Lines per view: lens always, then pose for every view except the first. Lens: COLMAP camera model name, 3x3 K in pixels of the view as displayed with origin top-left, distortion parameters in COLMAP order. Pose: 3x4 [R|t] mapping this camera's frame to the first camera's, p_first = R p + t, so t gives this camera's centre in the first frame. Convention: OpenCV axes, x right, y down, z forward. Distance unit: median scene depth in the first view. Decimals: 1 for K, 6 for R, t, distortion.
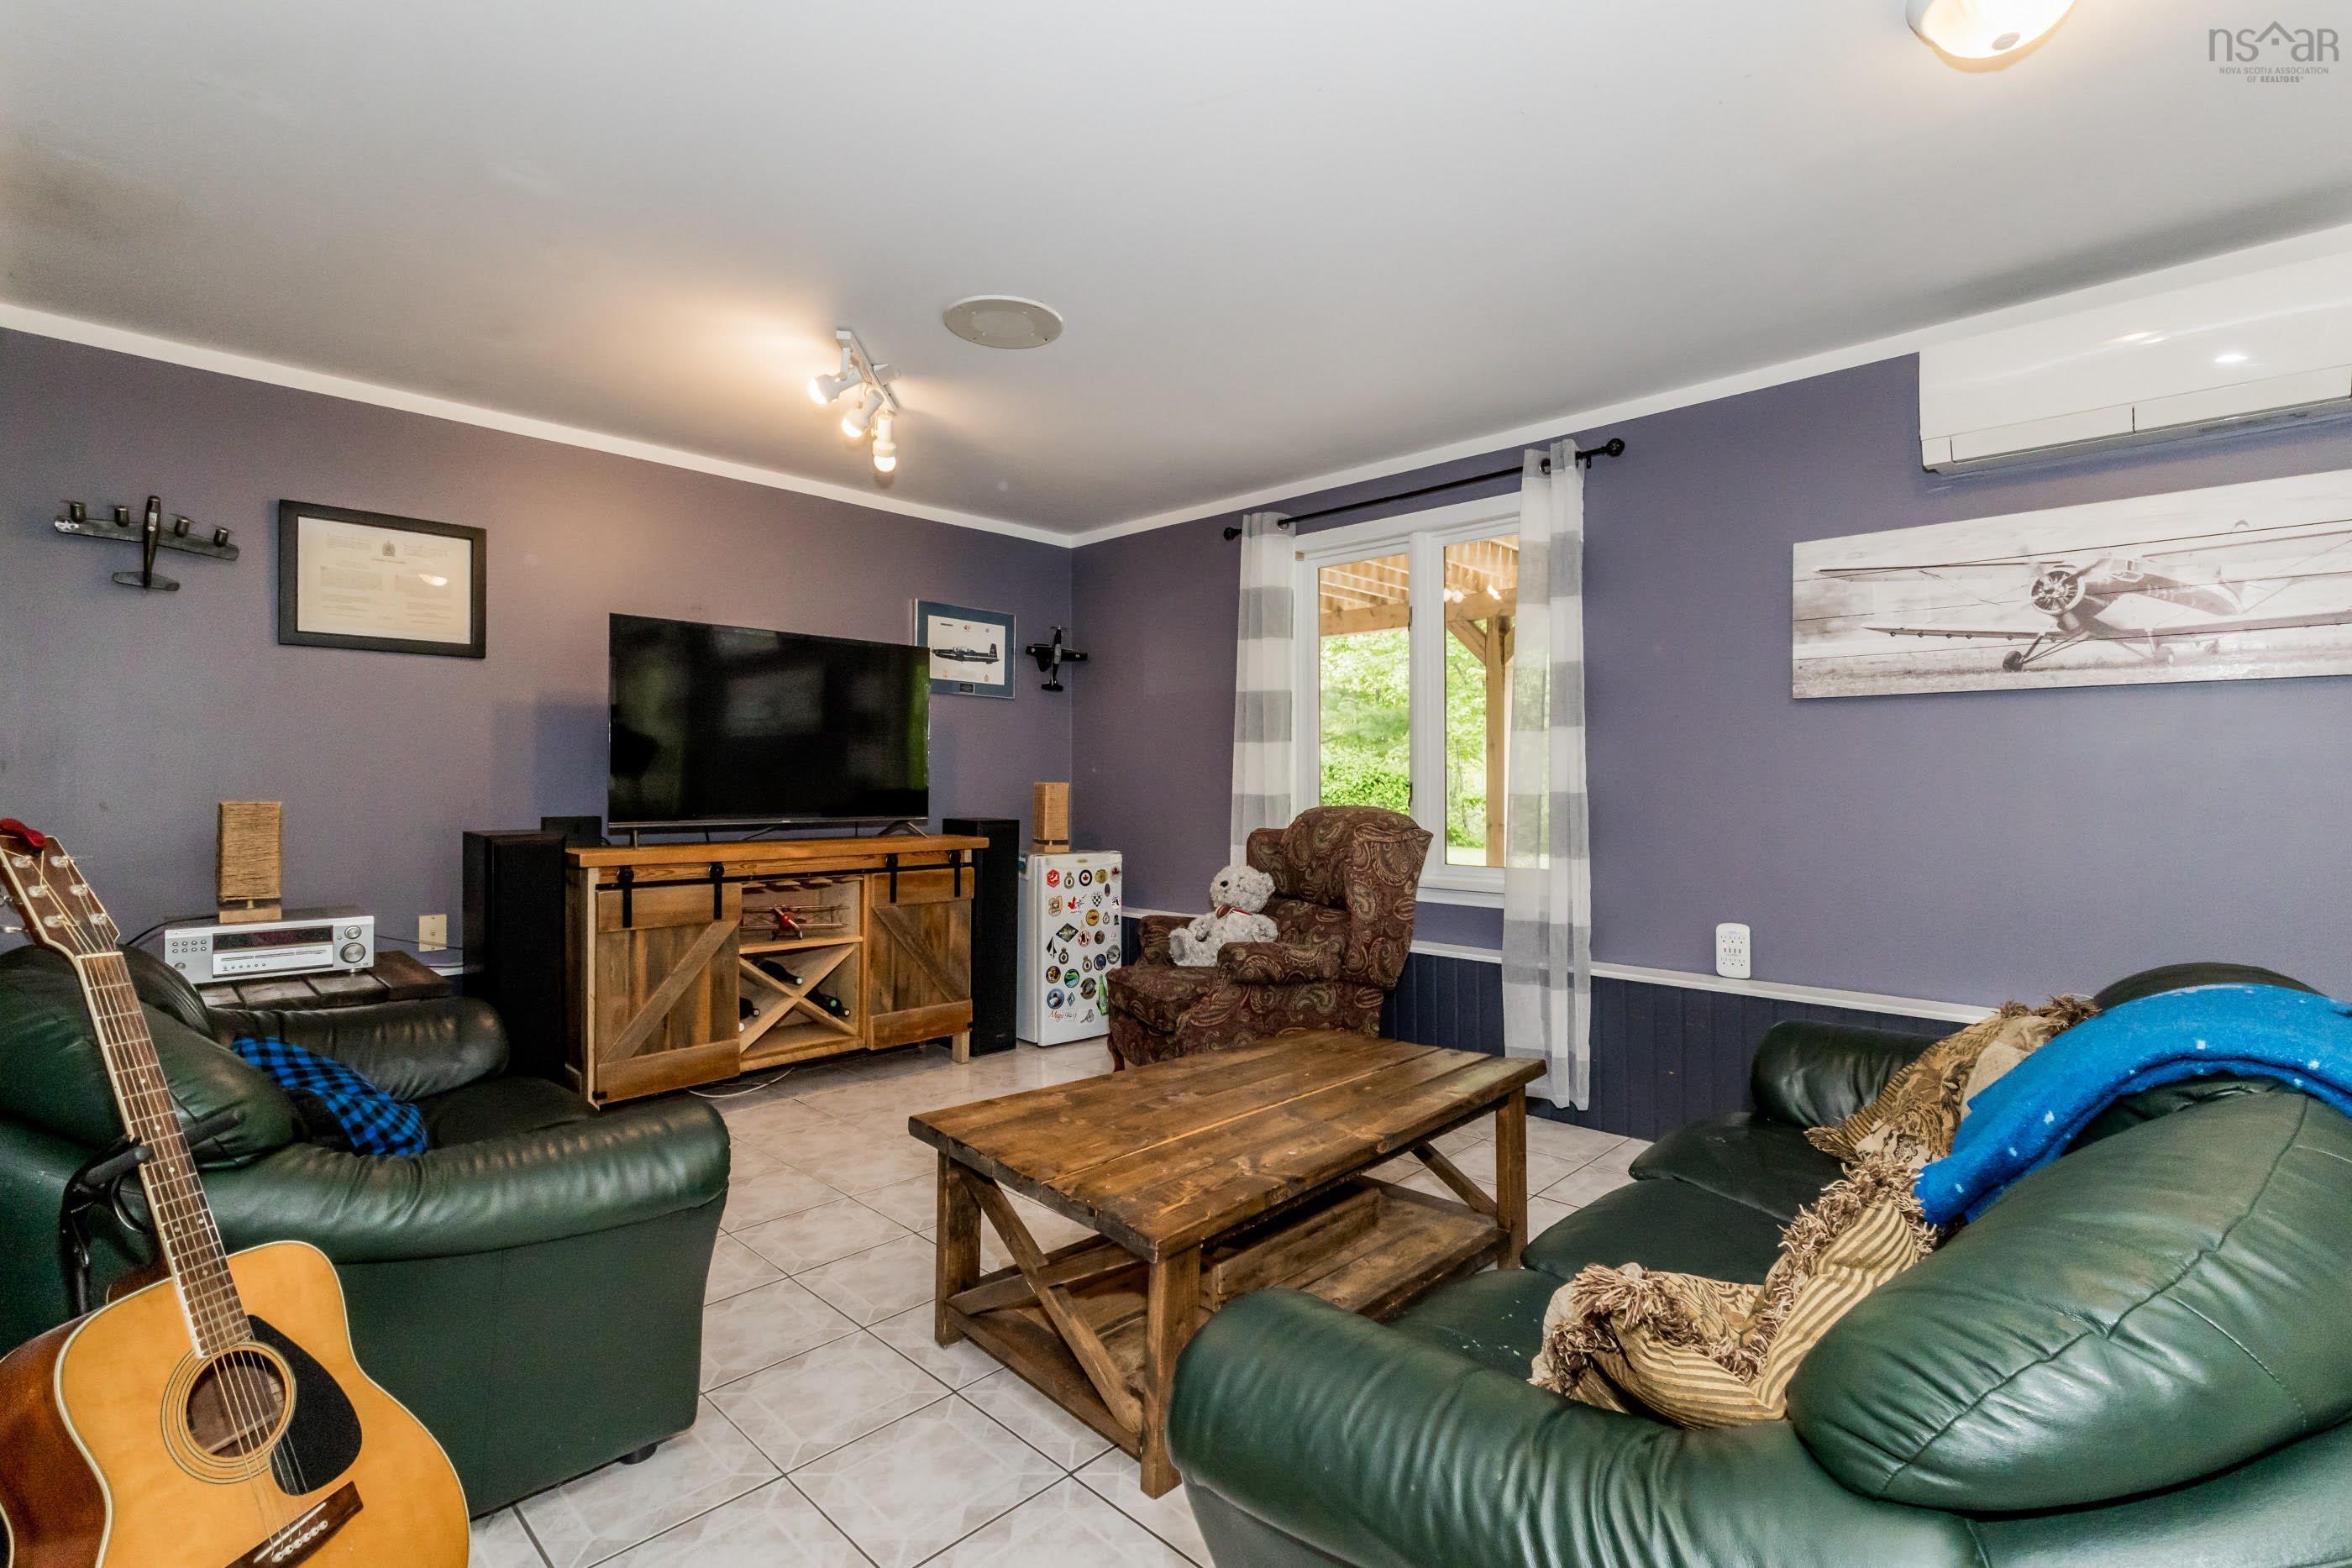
lens RADIAL K [[1085.5, 0, 1180.6], [0, 1085.5, 778.3], [0, 0, 1]] dist [-0.000882, 0.000288]
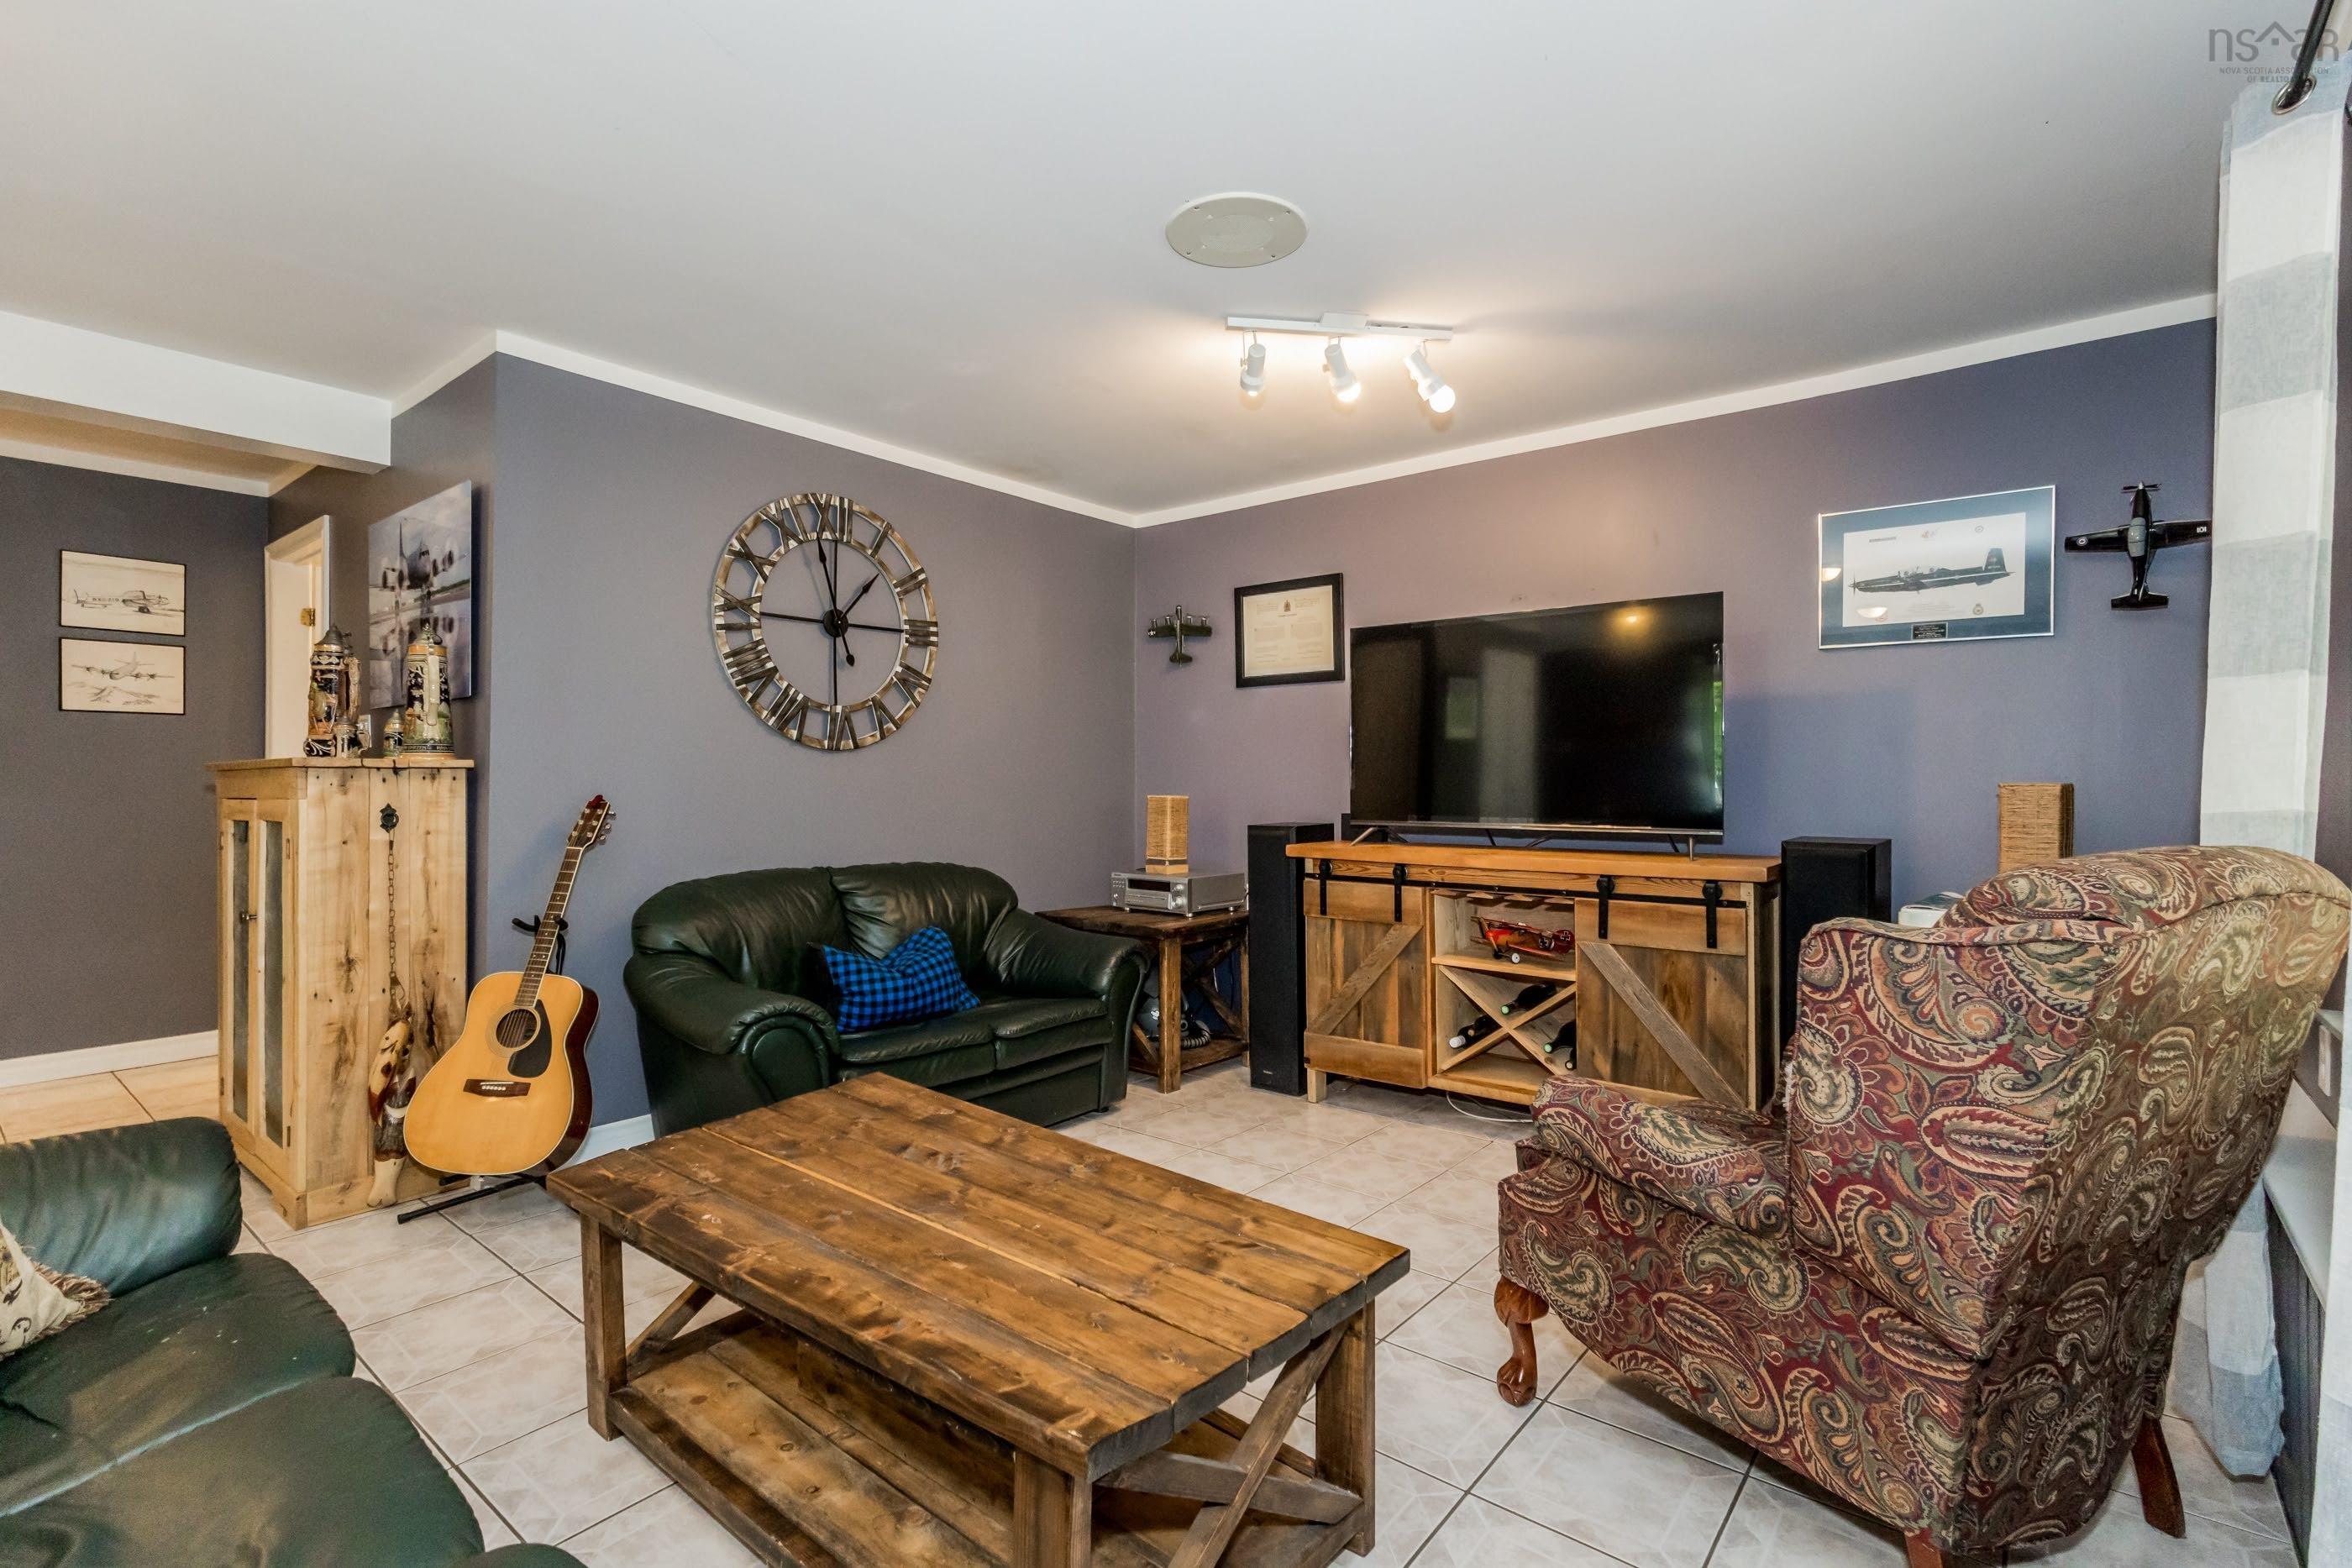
lens RADIAL K [[1085.5, 0, 1180.1], [0, 1085.5, 789.4], [0, 0, 1]] dist [-0.000882, 0.000288]
pose [[0.077362, 0.002234, -0.997001, 0.545116], [0.001705, 0.999996, 0.002373, 0.007165], [0.997002, -0.001883, 0.077358, 0.731602]]
